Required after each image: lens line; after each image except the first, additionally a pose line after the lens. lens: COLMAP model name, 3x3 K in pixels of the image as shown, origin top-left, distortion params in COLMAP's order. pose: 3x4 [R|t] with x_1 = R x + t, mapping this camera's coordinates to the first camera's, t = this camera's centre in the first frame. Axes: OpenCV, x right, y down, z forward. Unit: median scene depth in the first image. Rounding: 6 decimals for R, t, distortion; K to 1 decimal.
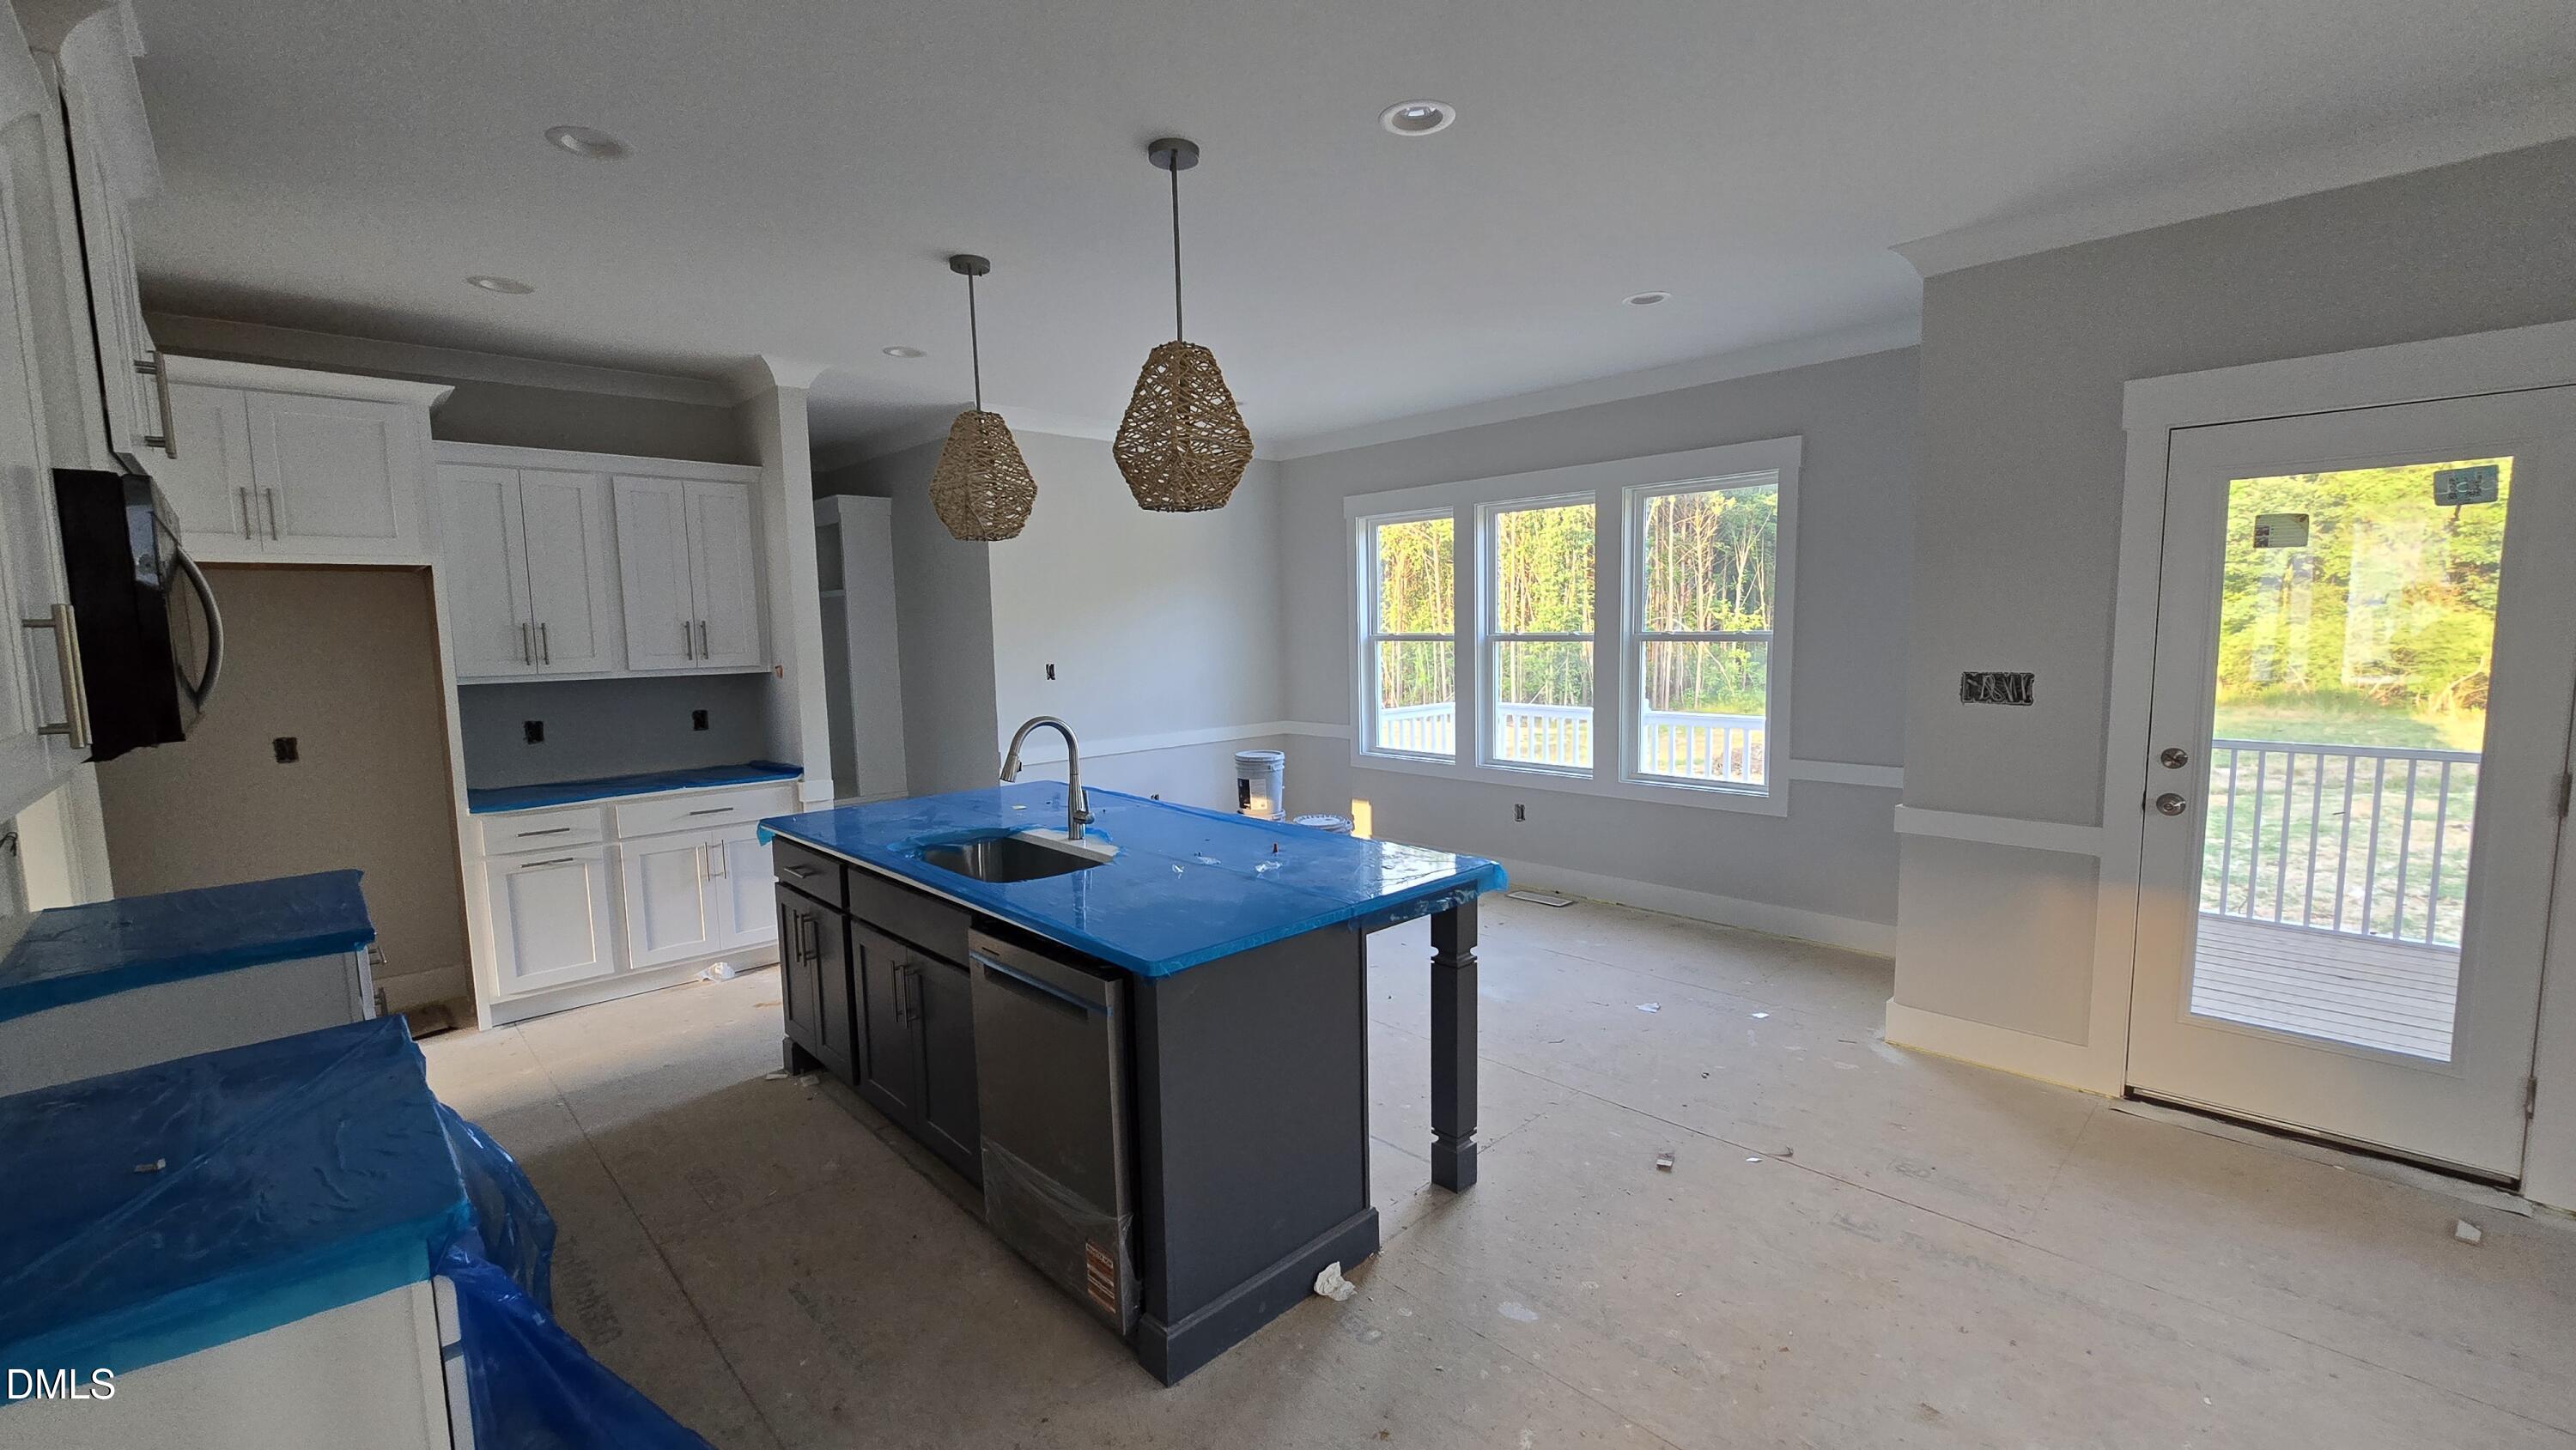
lens RADIAL K [[1063.9, 0, 1302.2], [0, 1063.9, 732.3], [0, 0, 1]] dist [0.001558, 0.000275]
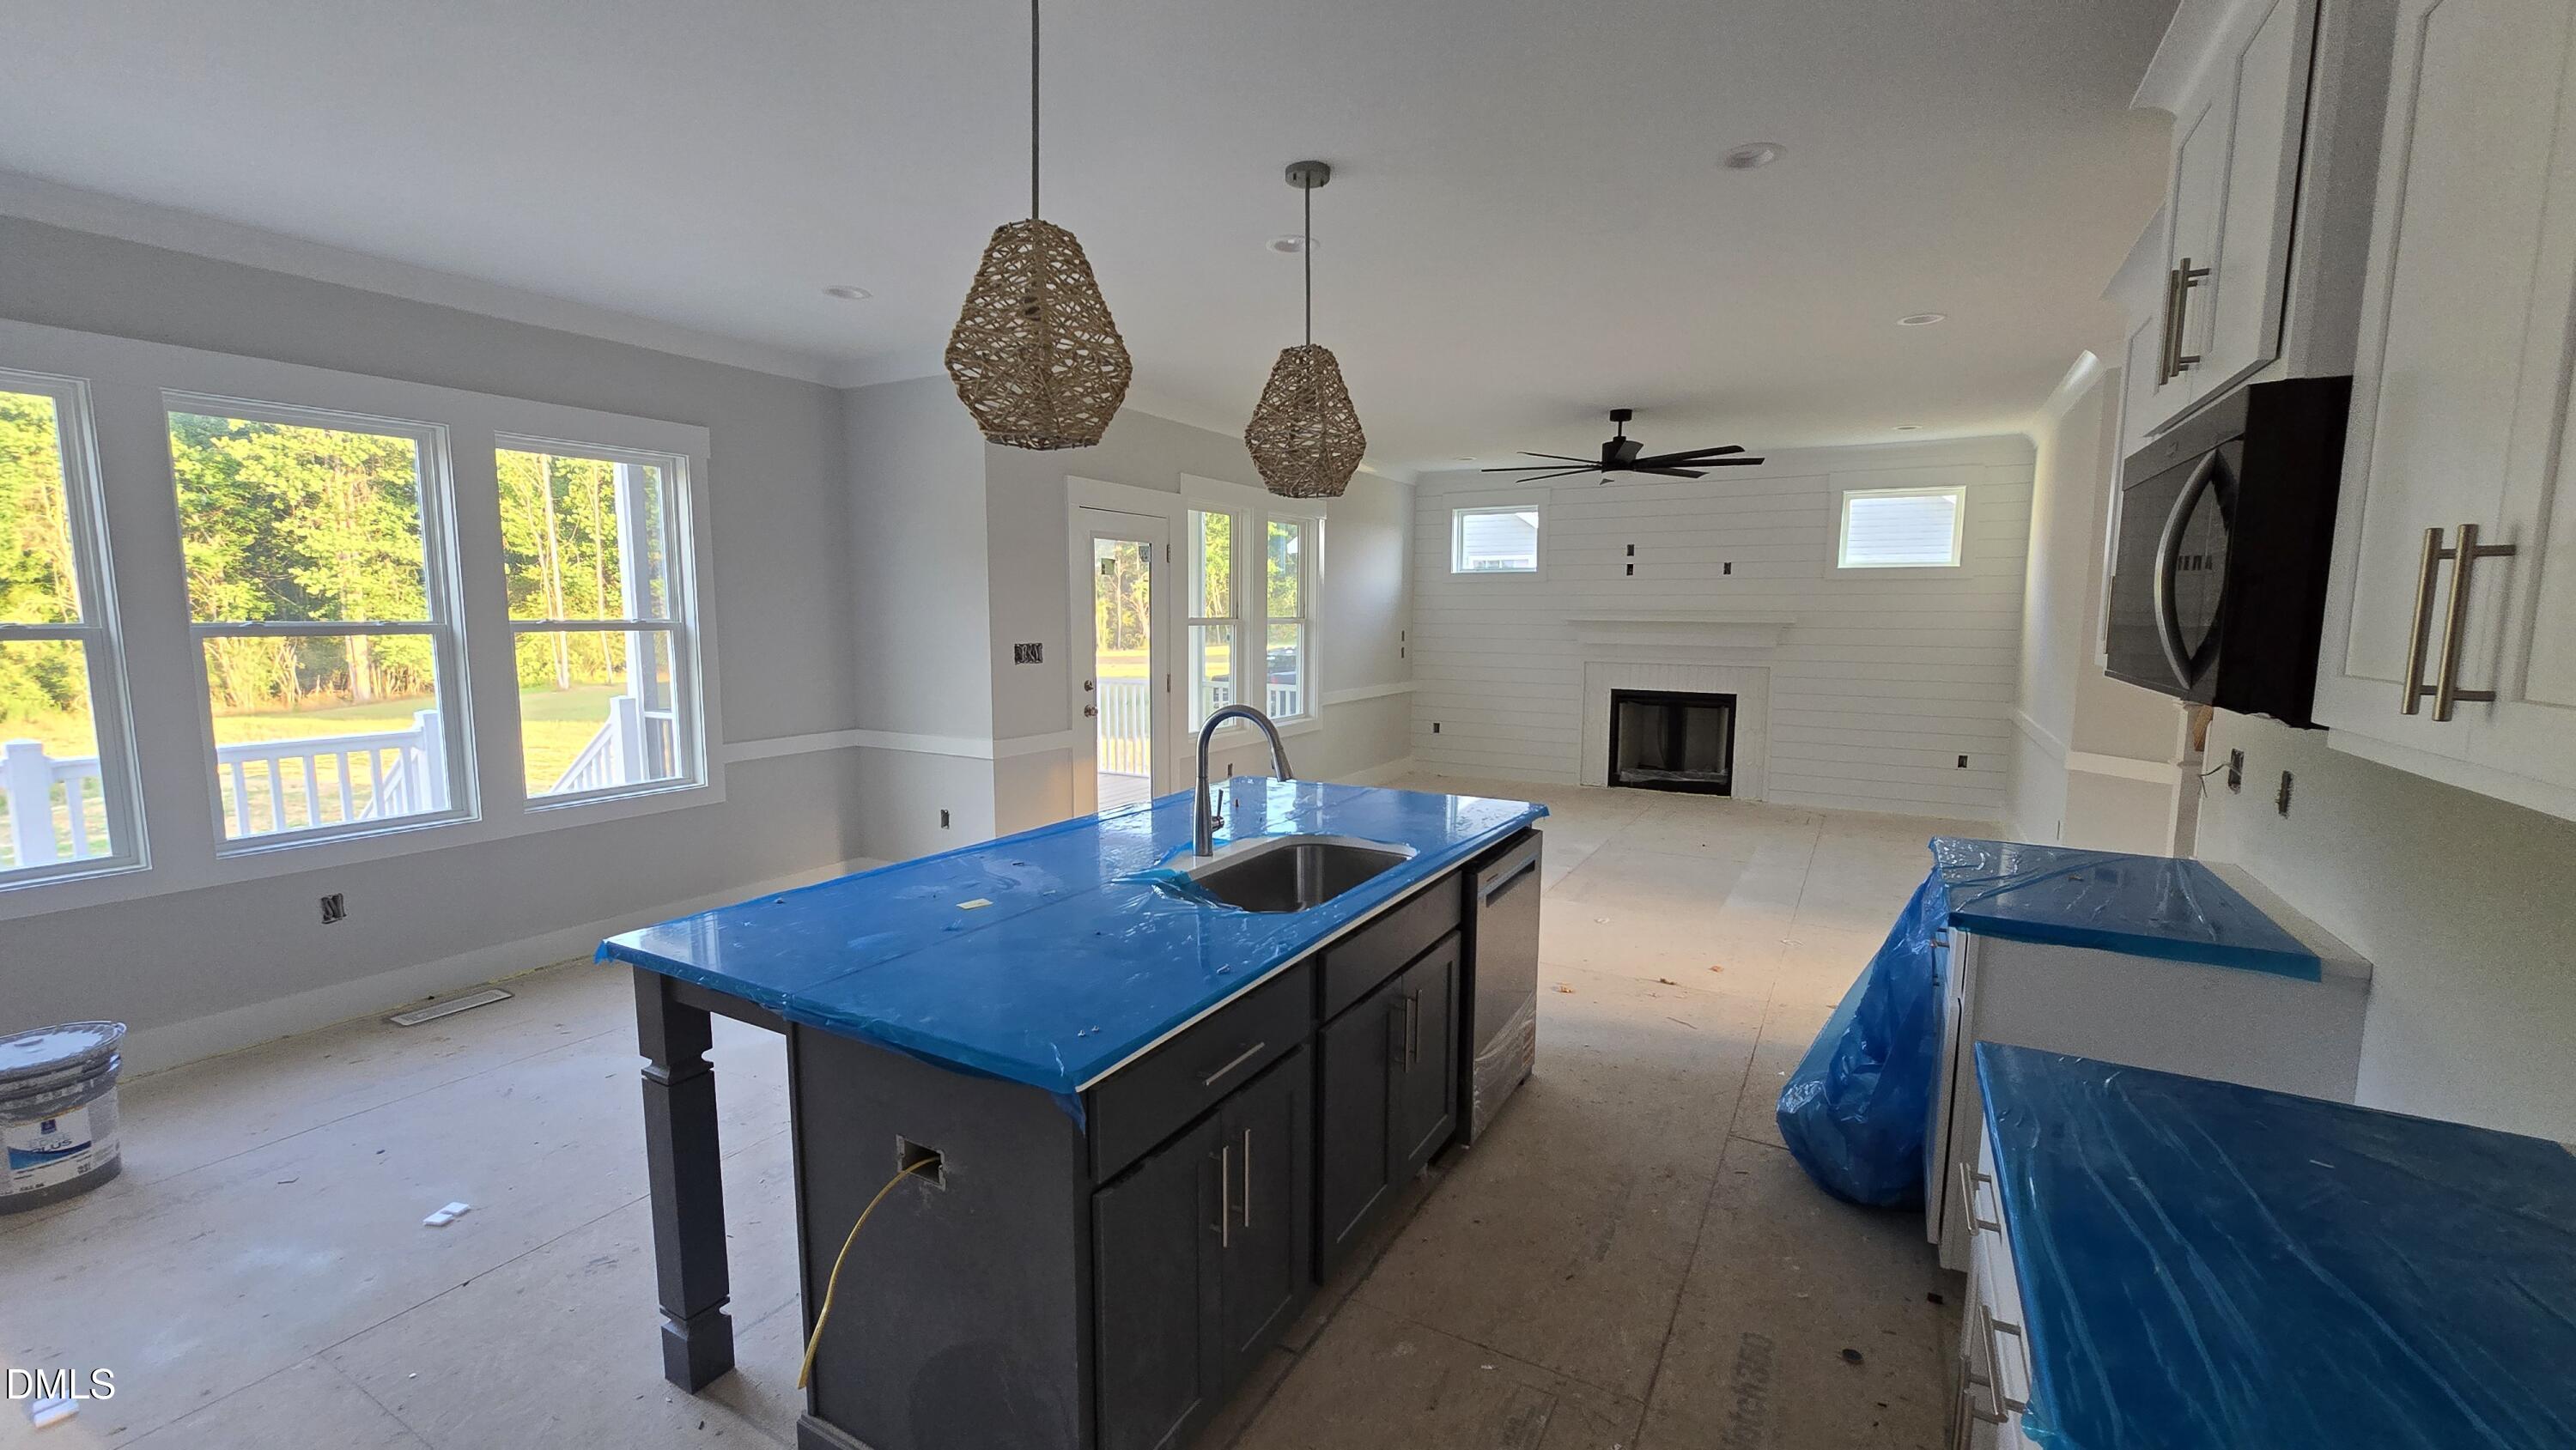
lens RADIAL K [[1063.9, 0, 1288.1], [0, 1063.9, 728.3], [0, 0, 1]] dist [0.001558, 0.000275]
pose [[-0.283089, -0.092642, 0.954609, -0.978669], [0.099126, 0.987168, 0.125197, -0.093536], [-0.953957, 0.130069, -0.270273, 1.098582]]
